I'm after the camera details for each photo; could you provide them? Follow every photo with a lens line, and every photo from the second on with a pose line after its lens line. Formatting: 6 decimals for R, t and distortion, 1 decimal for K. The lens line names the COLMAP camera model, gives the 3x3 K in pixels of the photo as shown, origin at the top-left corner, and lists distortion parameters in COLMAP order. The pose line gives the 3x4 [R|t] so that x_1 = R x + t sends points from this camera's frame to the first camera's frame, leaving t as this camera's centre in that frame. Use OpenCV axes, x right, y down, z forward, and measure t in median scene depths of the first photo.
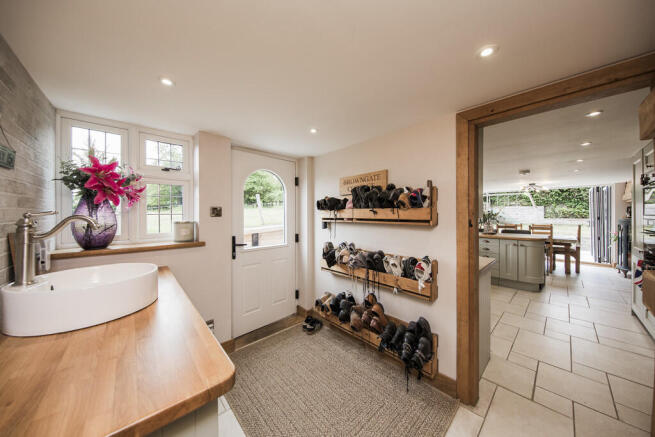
lens RADIAL K [[216.5, 0, 330.4], [0, 216.5, 215.1], [0, 0, 1]] dist [-0.007802, -0.000134]
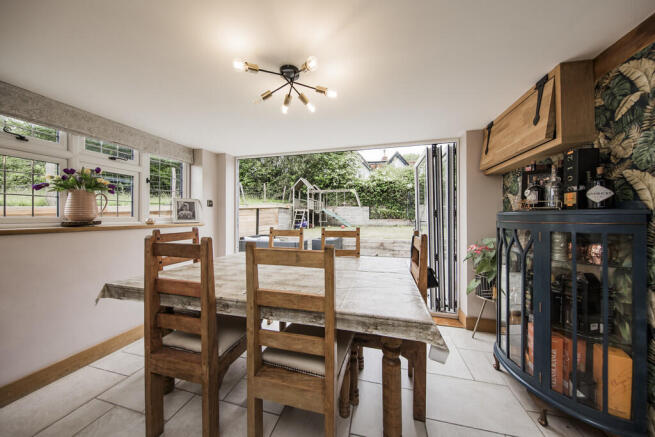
lens RADIAL K [[216.5, 0, 327.5], [0, 216.5, 214.6], [0, 0, 1]] dist [-0.007802, -0.000134]
pose [[0.840705, 0.009889, 0.541403, 0.860209], [-0.001035, 0.999861, -0.016655, 0.026758], [-0.541492, 0.013441, 0.840598, 0.784914]]
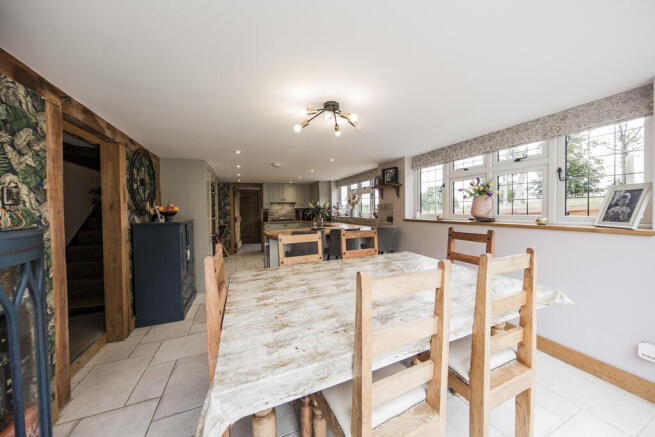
lens RADIAL K [[222.7, 0, 334.6], [0, 222.7, 217.9], [0, 0, 1]] dist [-0.002750, -0.000361]
pose [[-0.335254, 0.039059, -0.941318, 1.813347], [-0.002948, 0.999092, 0.042507, -0.001476], [0.942123, 0.017025, -0.334834, 1.590100]]
